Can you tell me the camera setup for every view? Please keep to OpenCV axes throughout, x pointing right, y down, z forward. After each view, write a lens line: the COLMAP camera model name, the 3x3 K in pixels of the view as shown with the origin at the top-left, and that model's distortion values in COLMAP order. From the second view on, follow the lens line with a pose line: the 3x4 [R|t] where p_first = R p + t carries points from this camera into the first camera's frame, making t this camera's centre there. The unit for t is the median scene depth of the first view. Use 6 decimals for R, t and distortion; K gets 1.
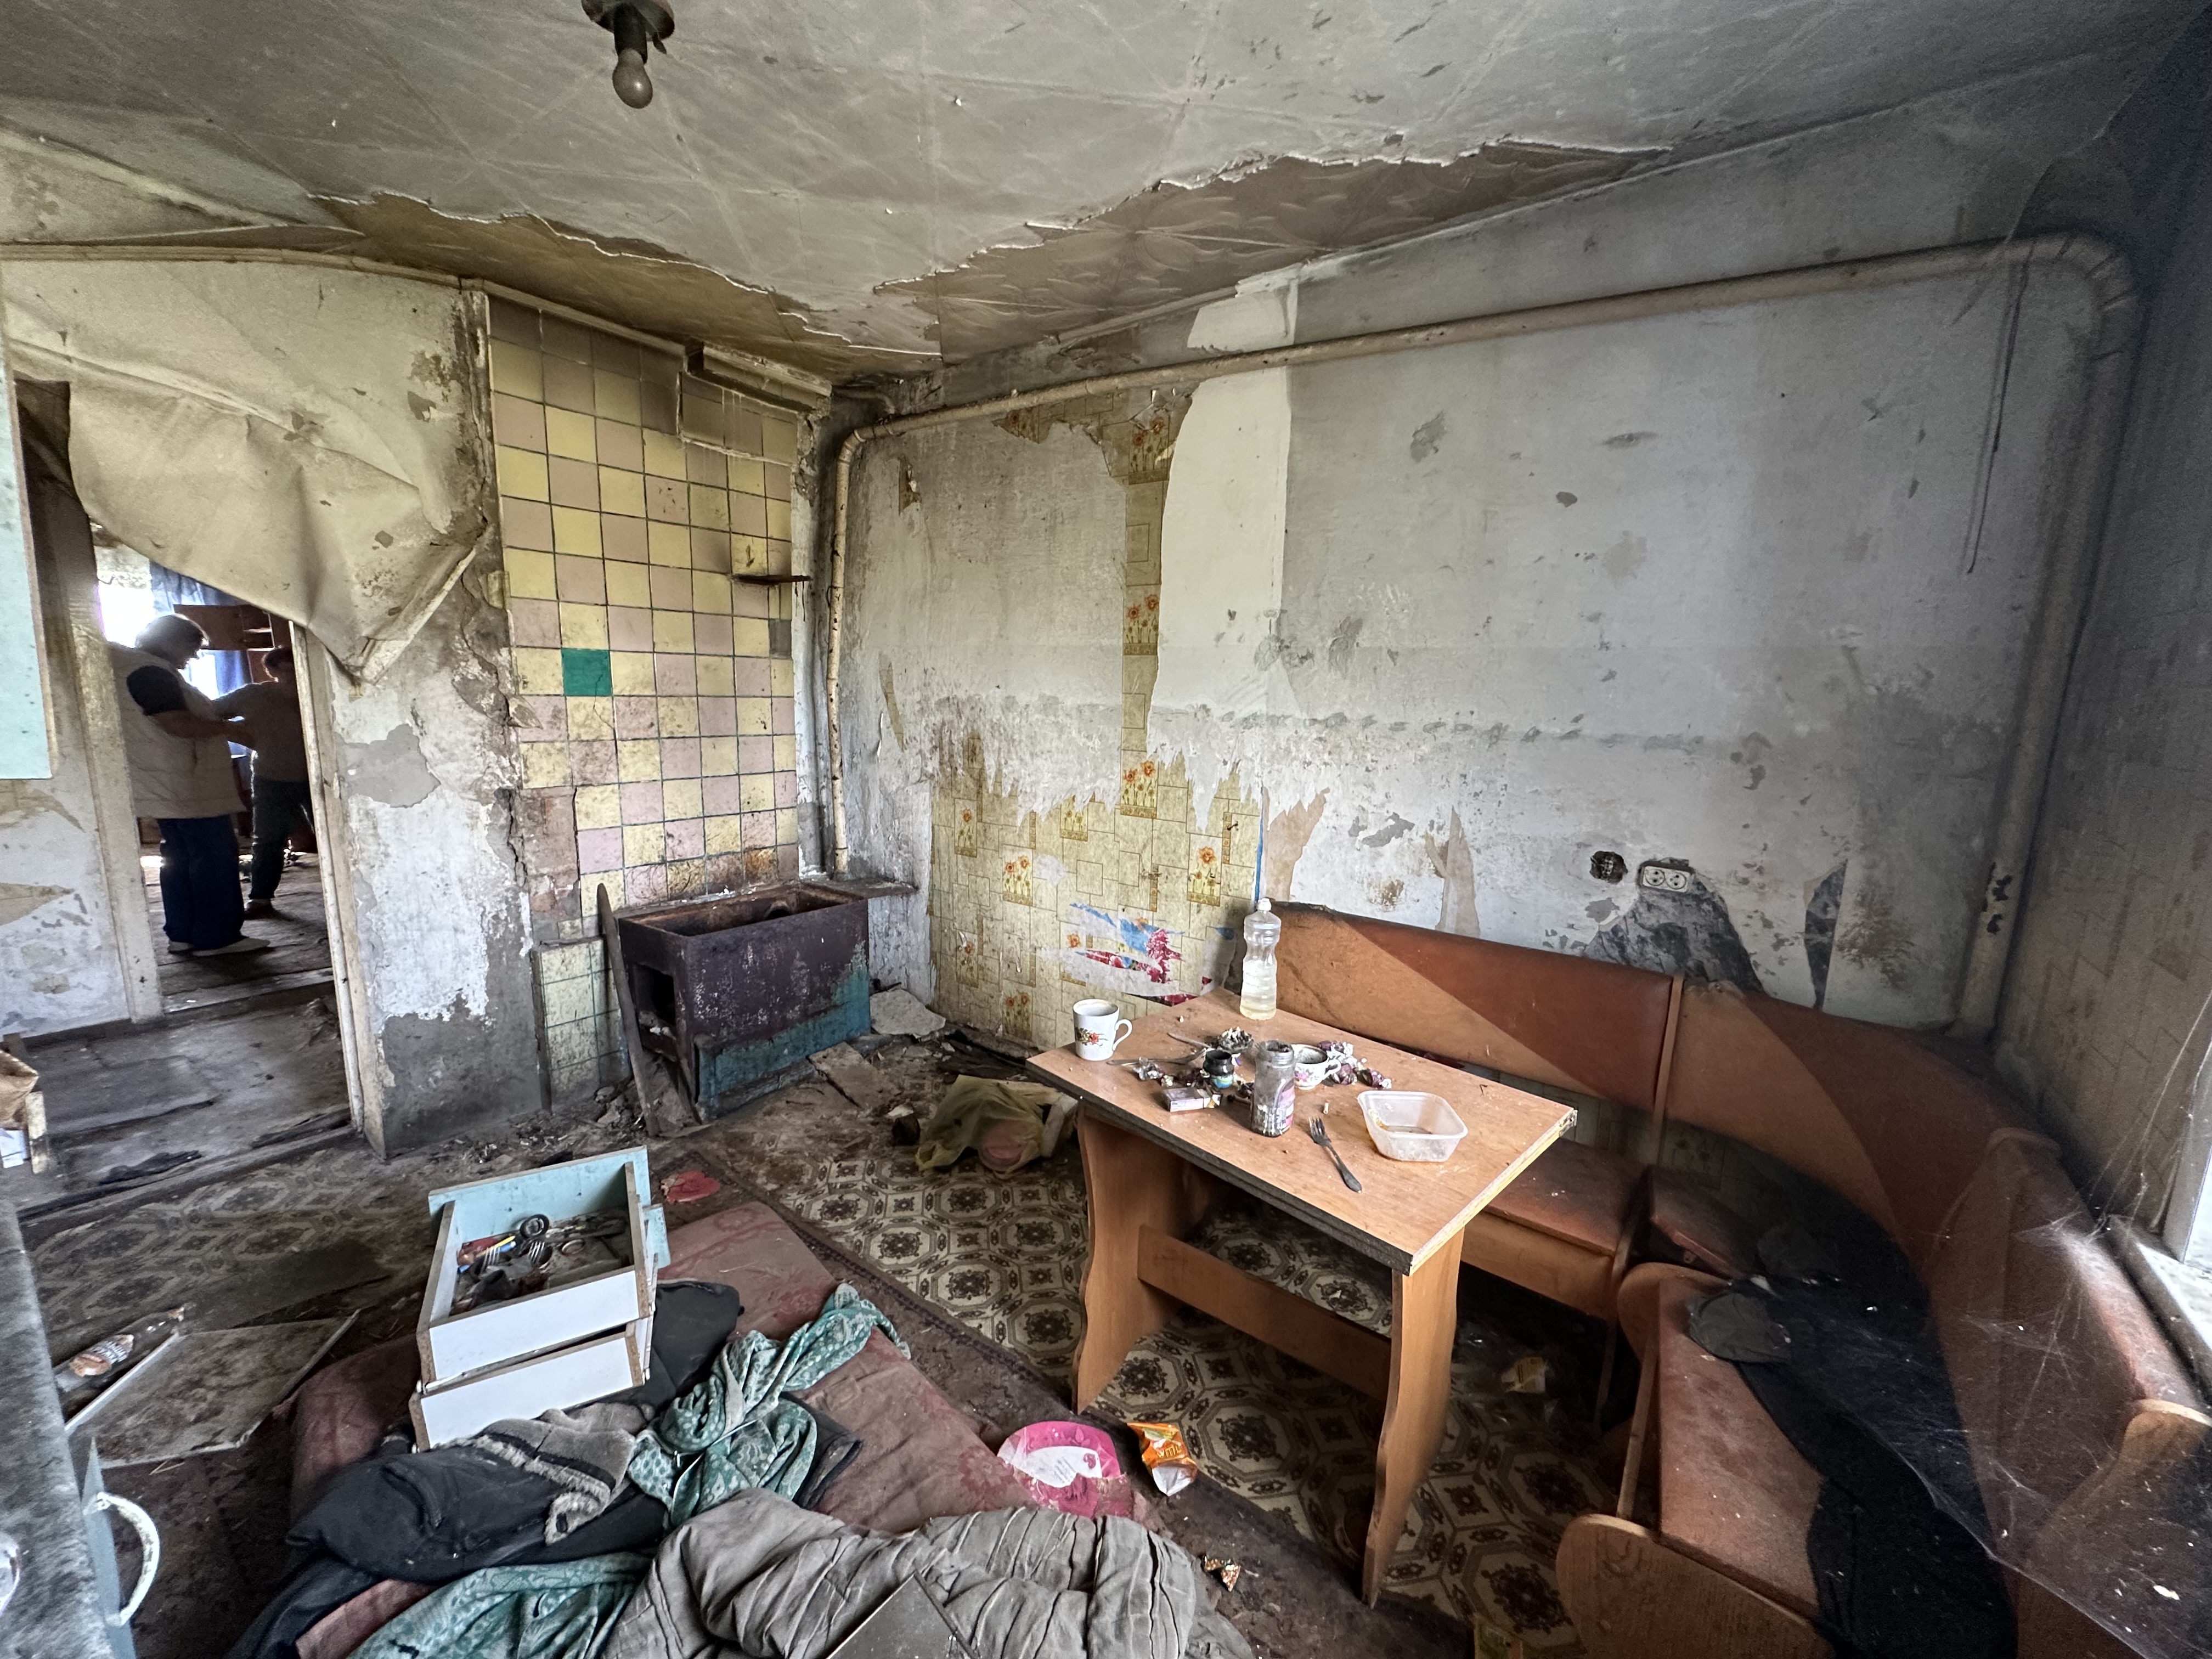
lens RADIAL K [[885.8, 0, 1104.9], [0, 885.8, 834.6], [0, 0, 1]] dist [0.000118, 0.000002]
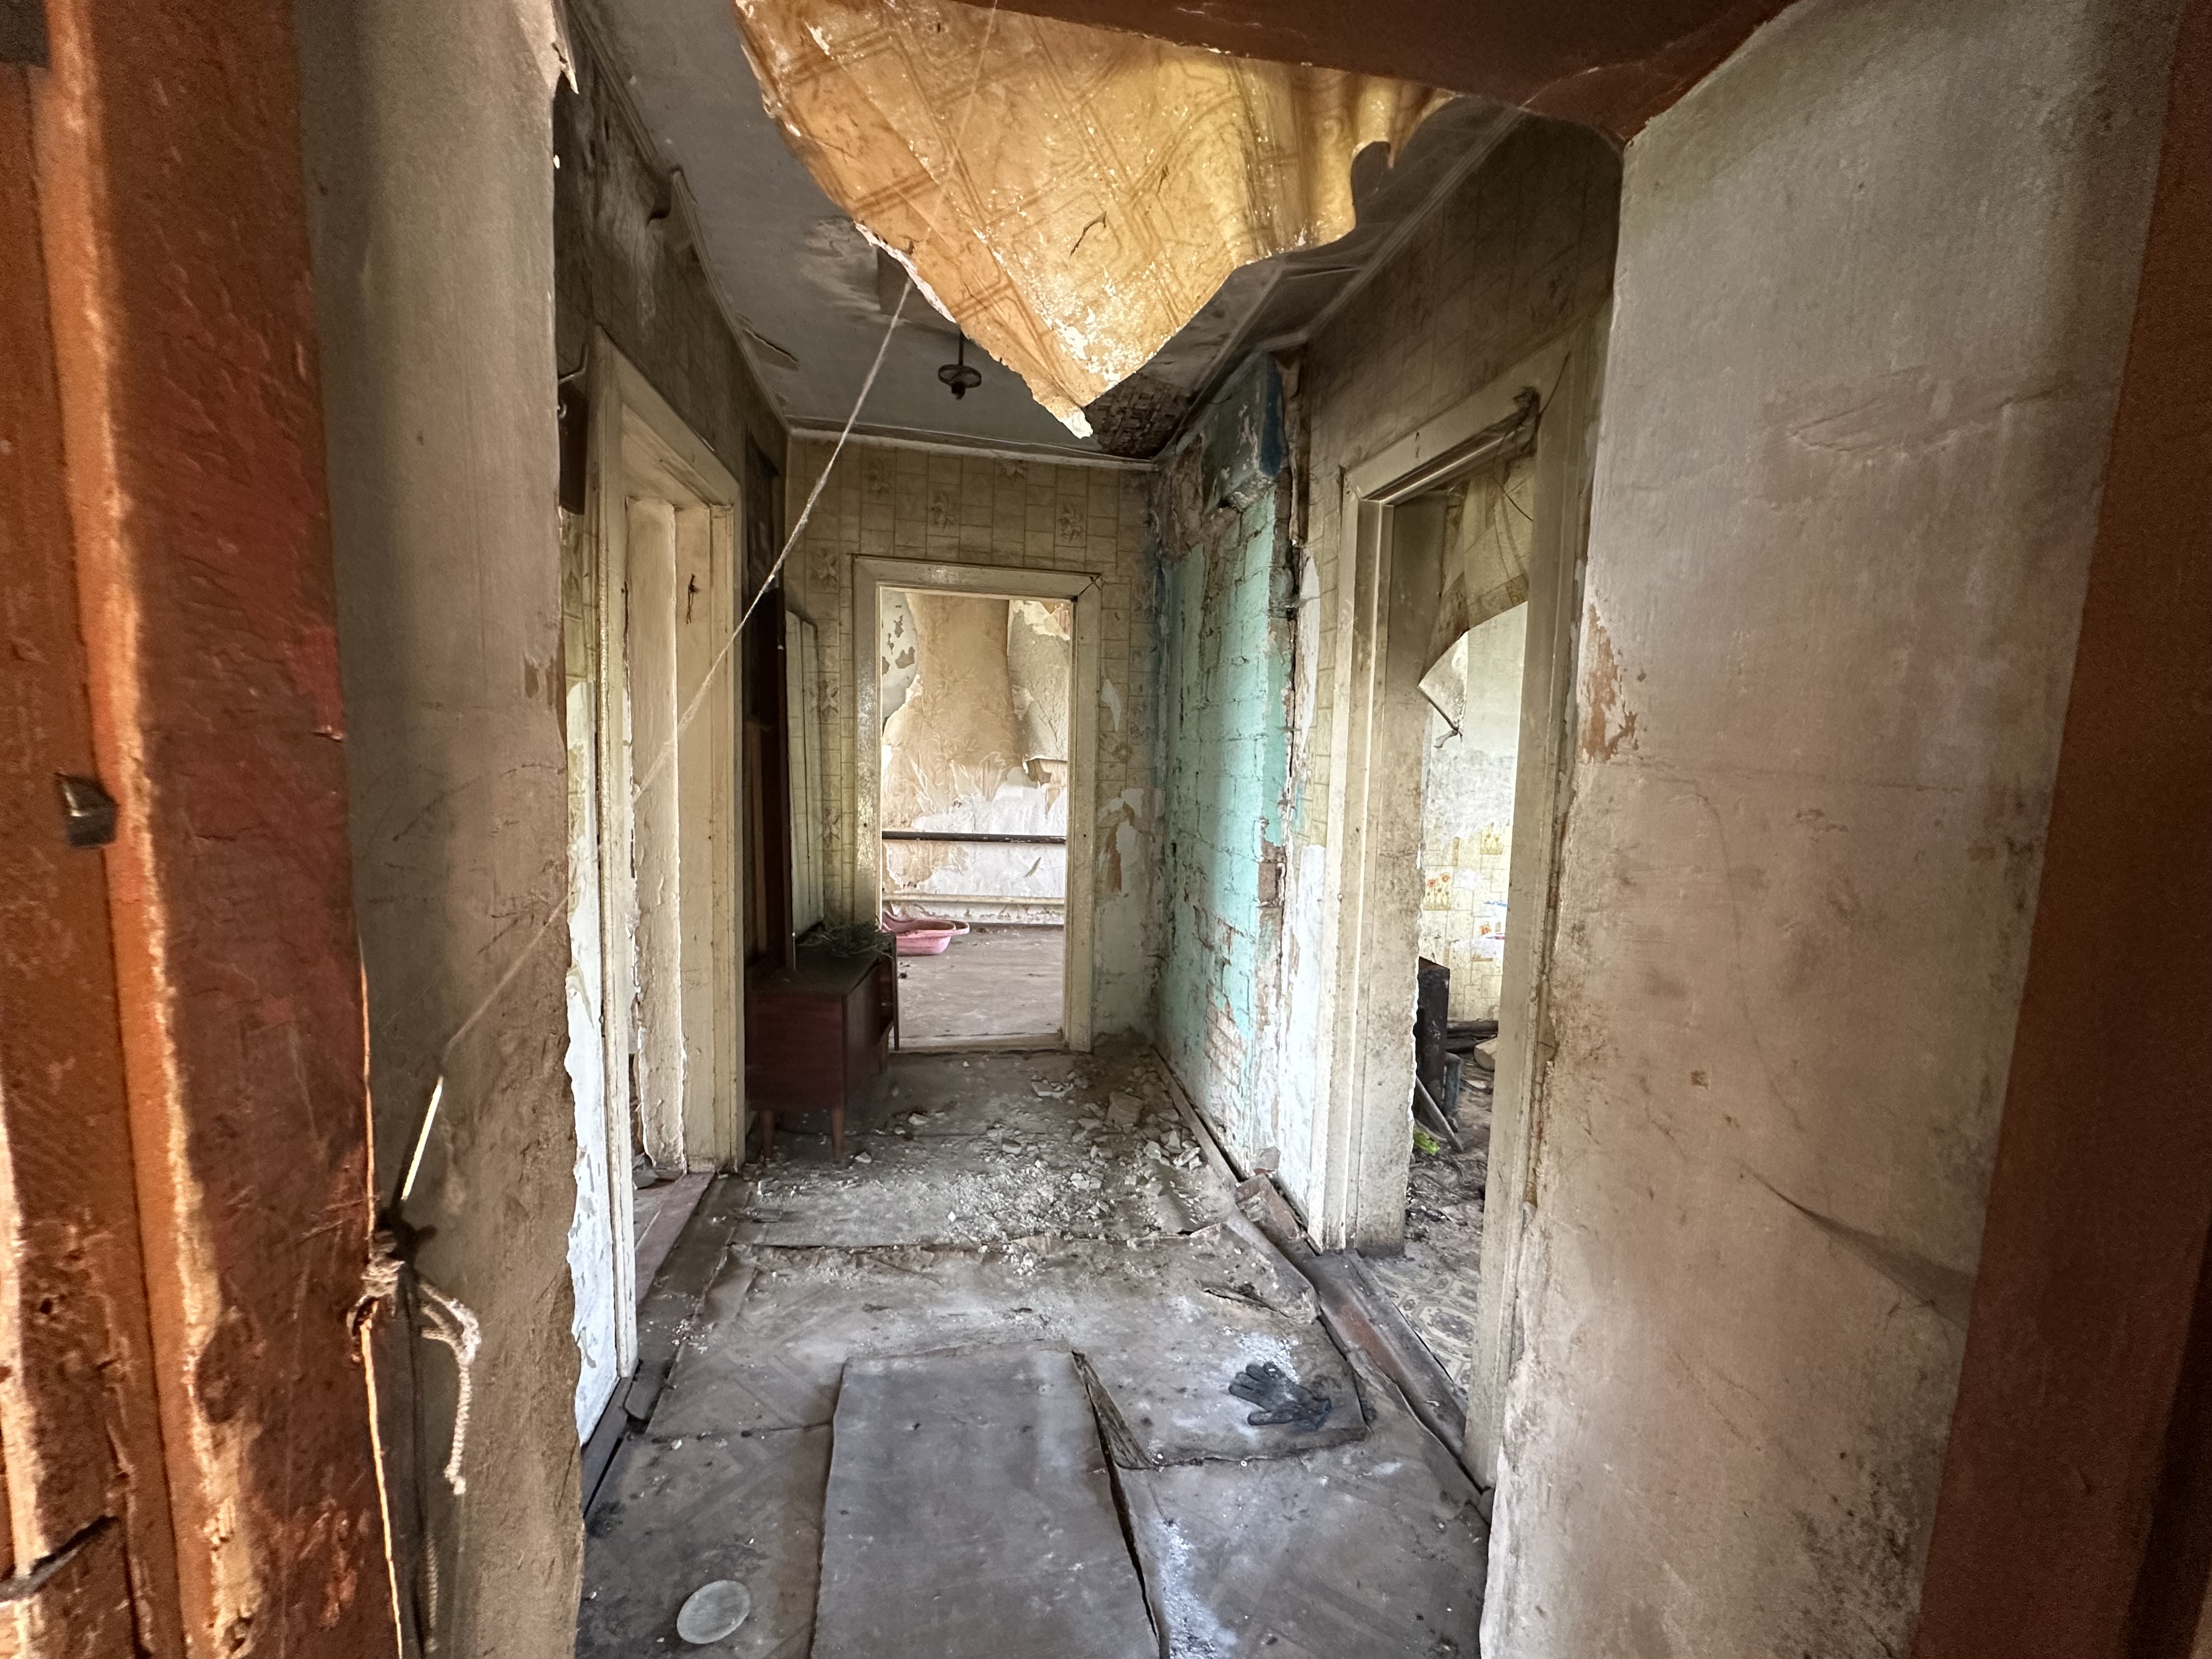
lens RADIAL K [[885.8, 0, 1104.3], [0, 885.8, 834.2], [0, 0, 1]] dist [0.000118, 0.000002]
pose [[0.694419, -0.081246, 0.714970, -1.391302], [0.101306, 0.994747, 0.014645, -0.103406], [-0.712404, 0.062262, 0.699002, 0.455798]]
